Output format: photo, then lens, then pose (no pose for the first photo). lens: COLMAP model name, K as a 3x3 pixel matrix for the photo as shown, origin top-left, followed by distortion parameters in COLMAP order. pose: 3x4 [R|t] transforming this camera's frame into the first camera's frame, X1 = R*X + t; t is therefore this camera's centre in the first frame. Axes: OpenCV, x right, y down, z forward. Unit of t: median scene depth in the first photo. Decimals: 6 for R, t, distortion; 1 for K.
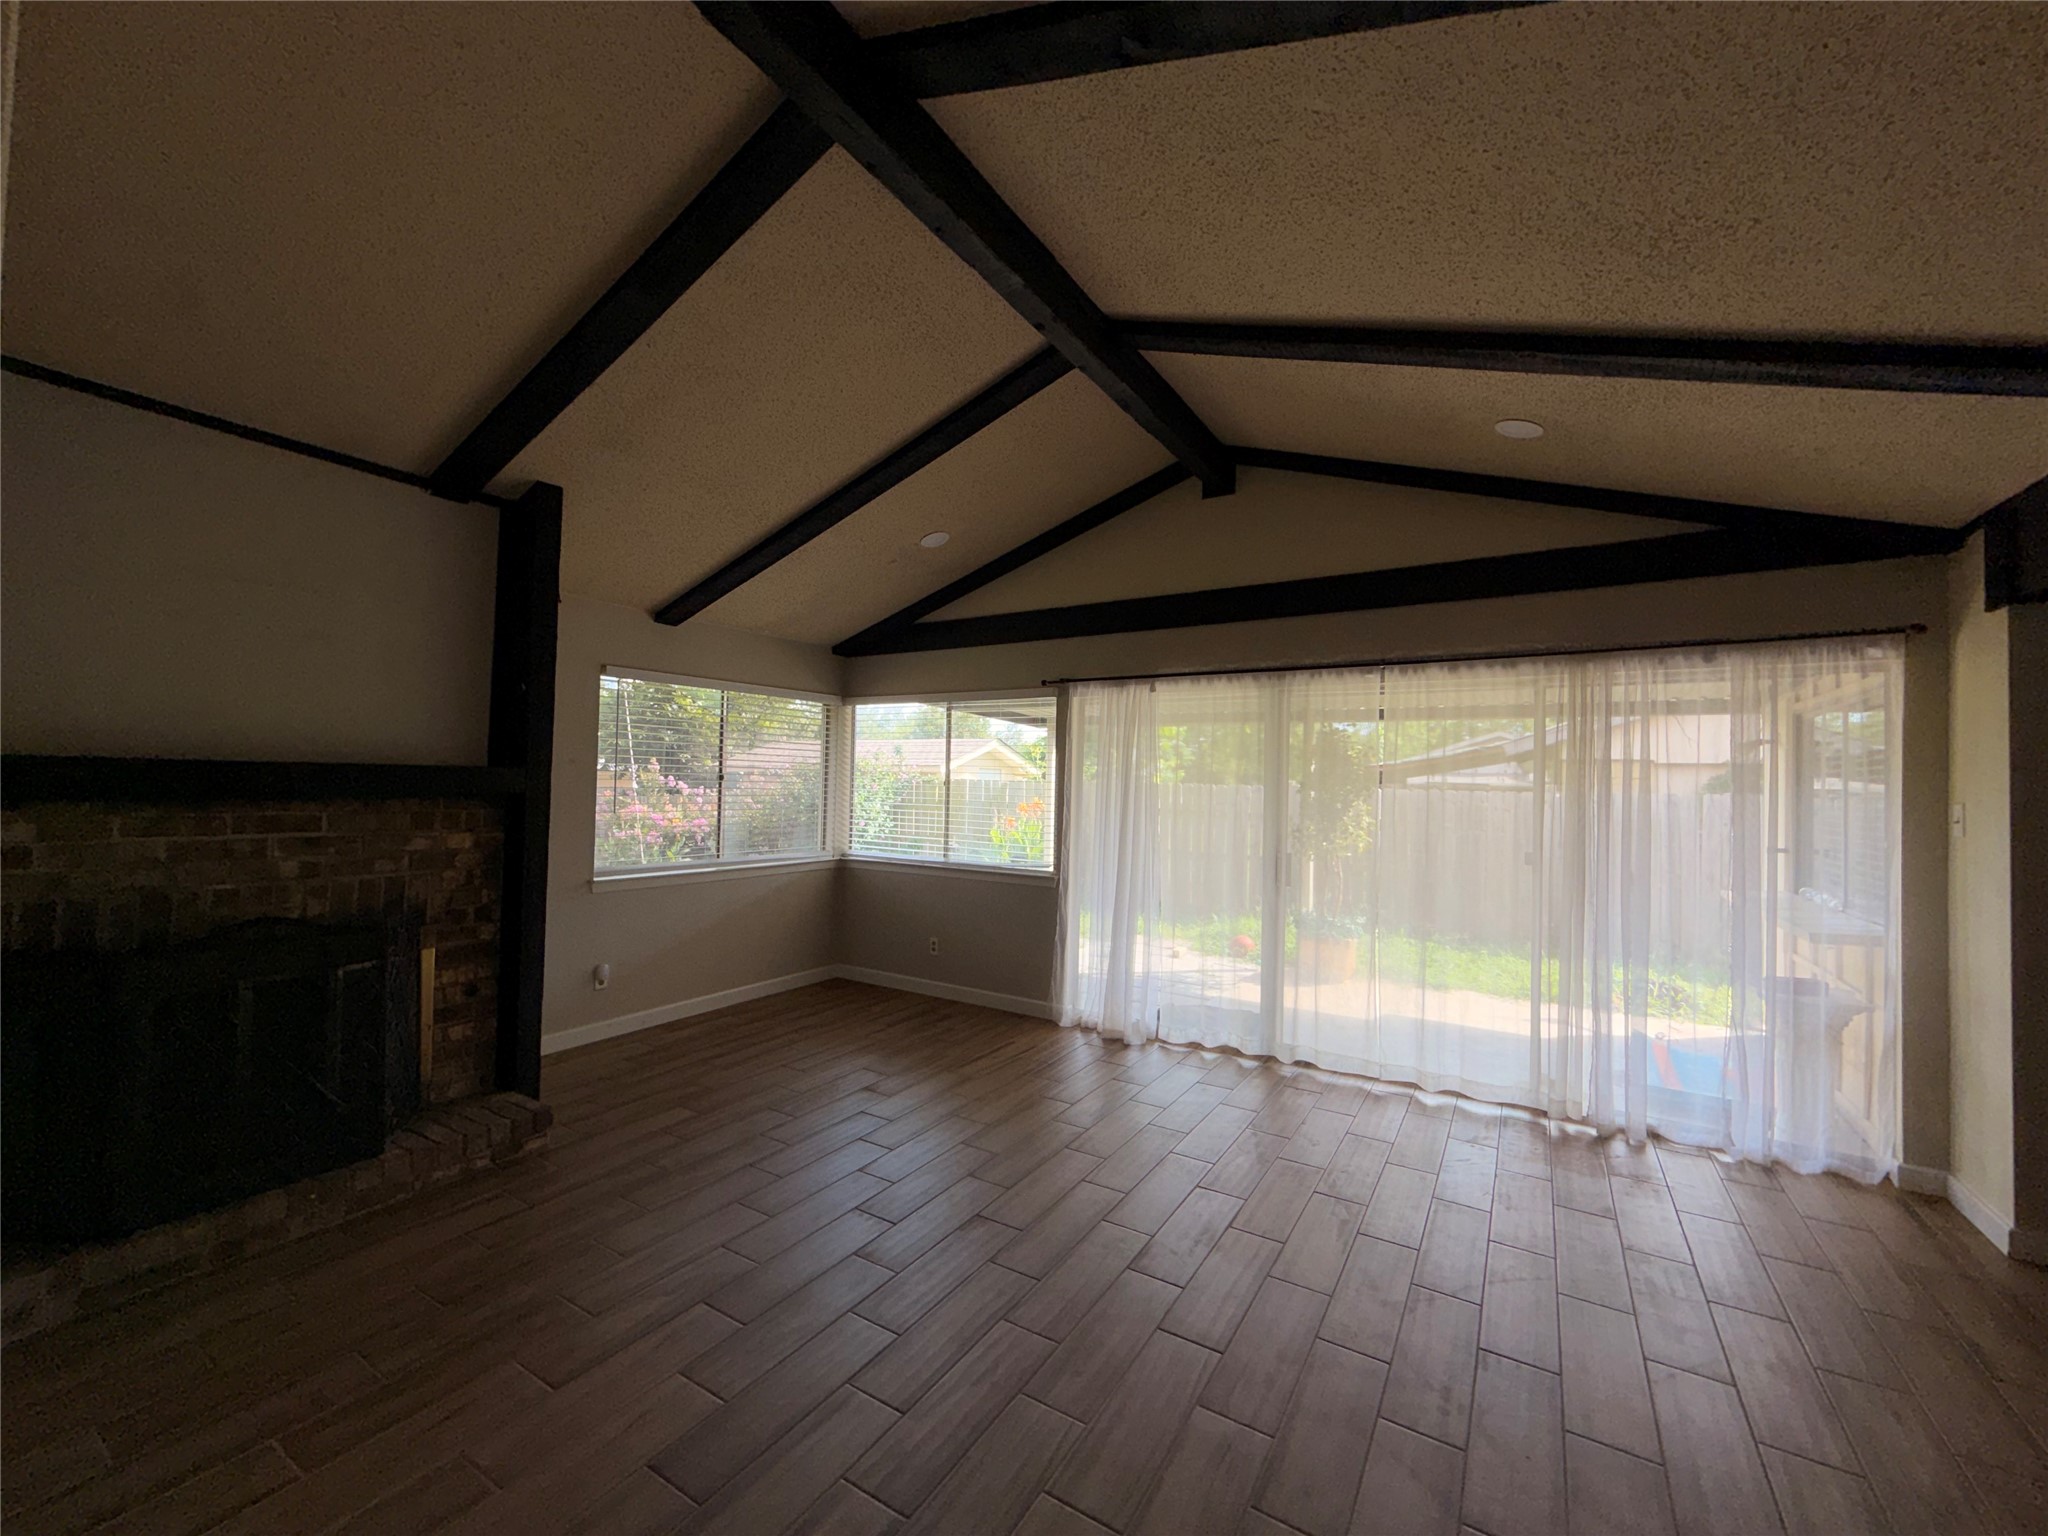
lens RADIAL K [[818.0, 0, 1019.1], [0, 818.0, 765.7], [0, 0, 1]] dist [0.000943, -0.000309]
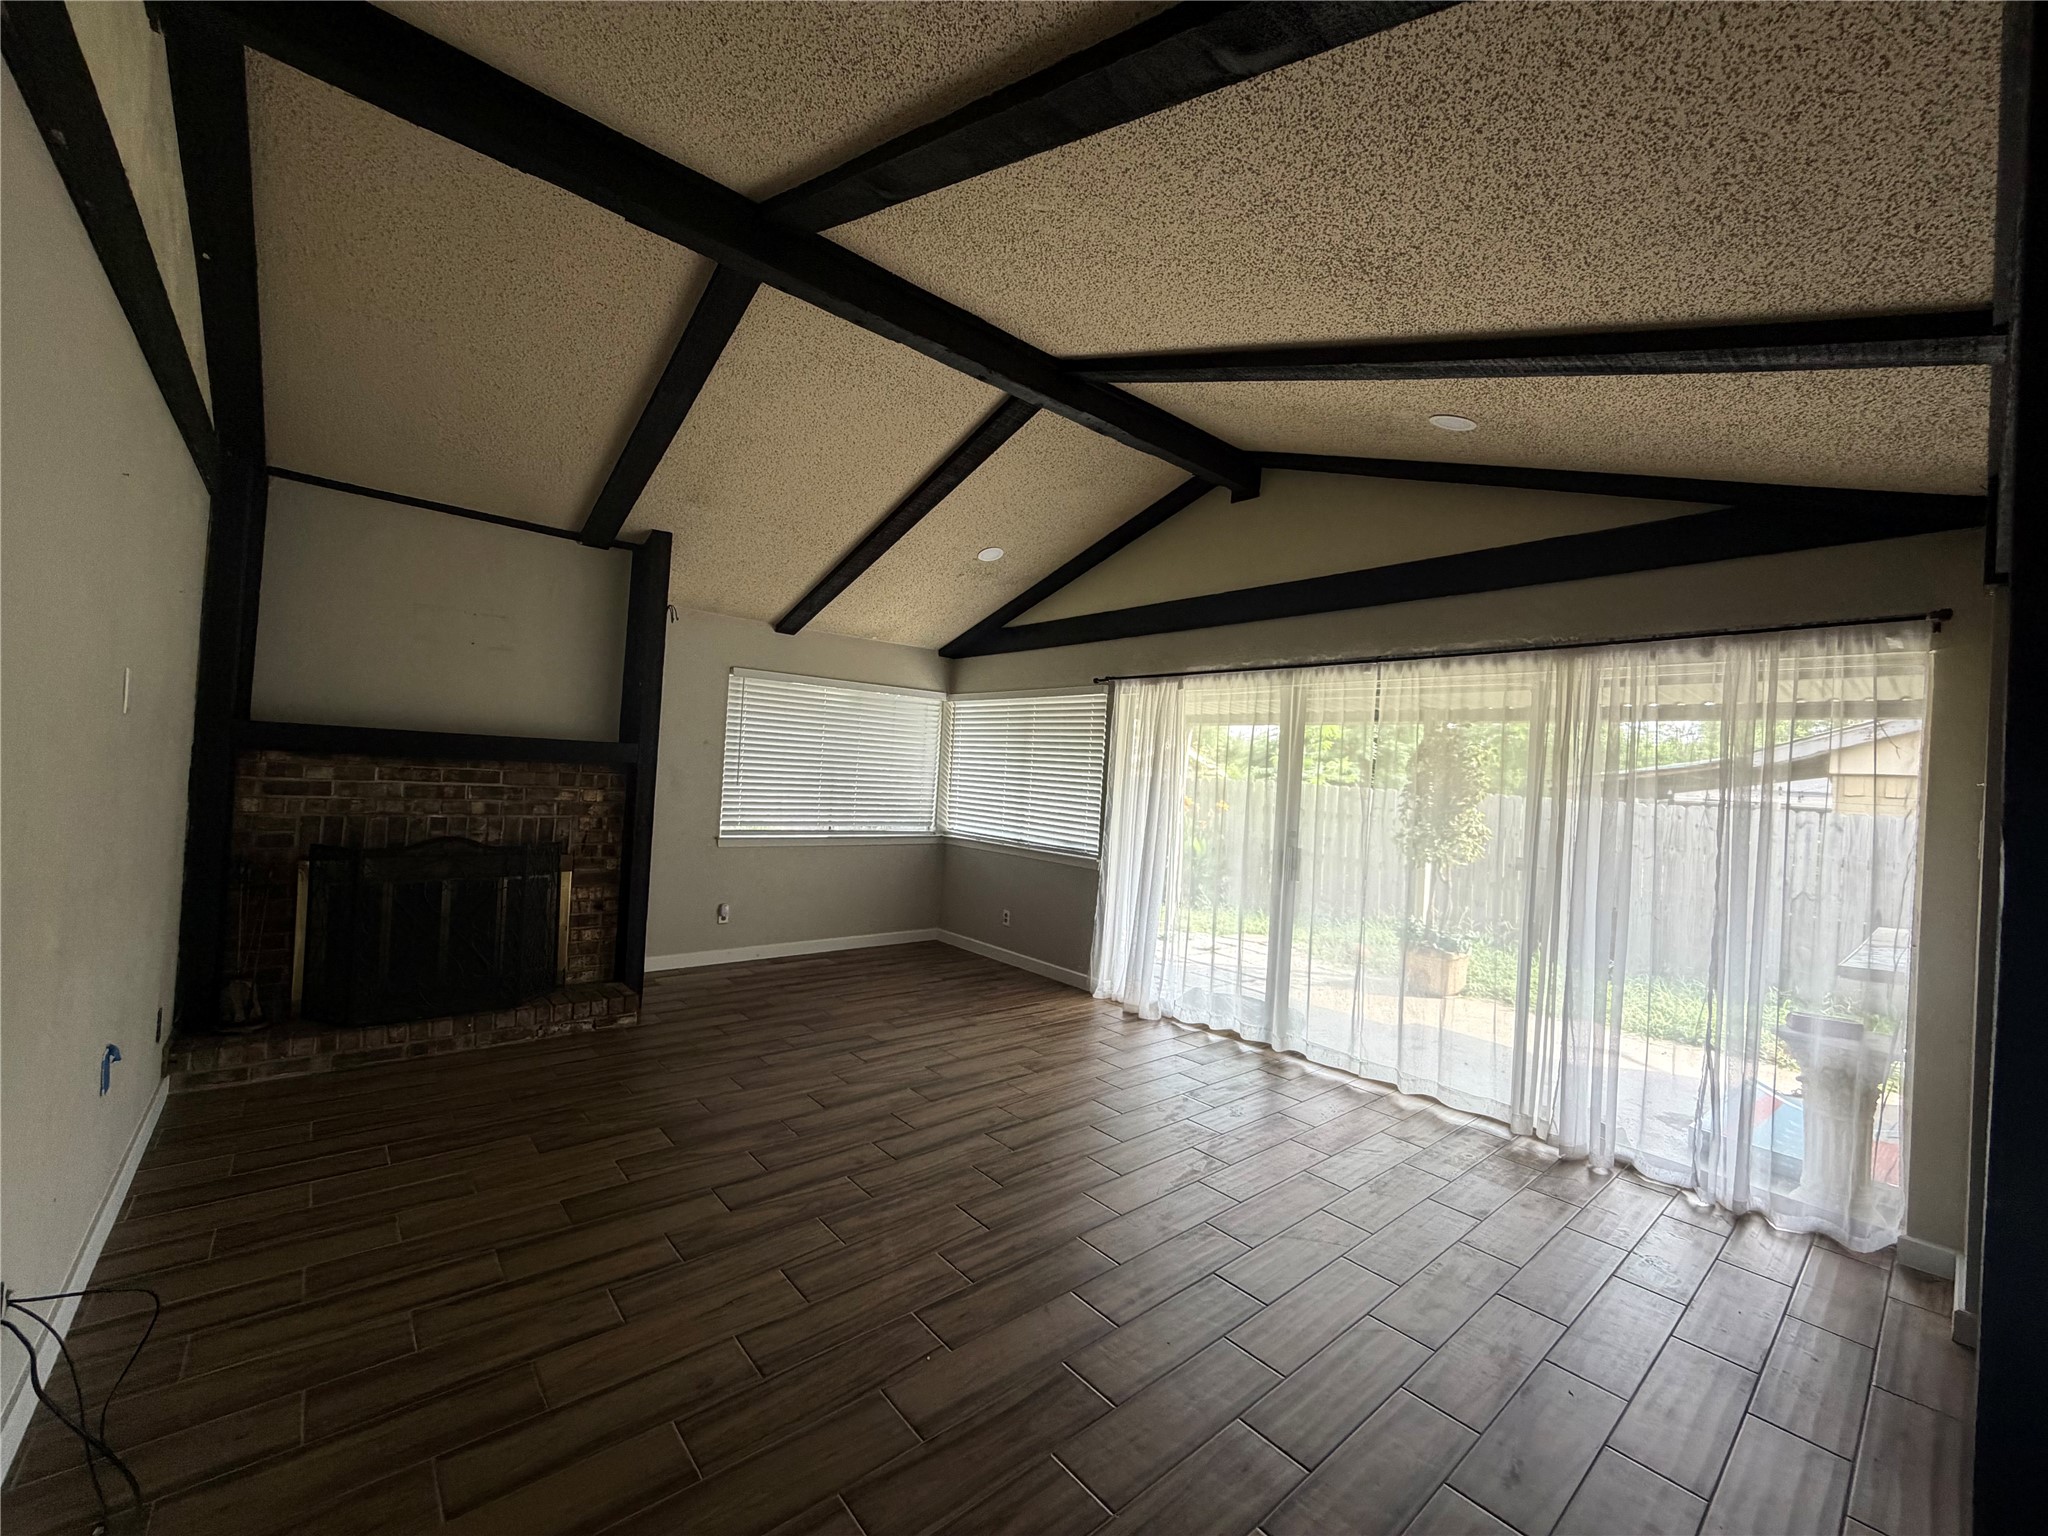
lens RADIAL K [[818.4, 0, 1018.5], [0, 818.4, 767.1], [0, 0, 1]] dist [0.004578, -0.000161]
pose [[0.954222, 0.030034, -0.297588, 0.368188], [-0.029346, 0.999546, 0.006778, 0.012126], [0.297656, 0.002265, 0.954670, -0.090713]]
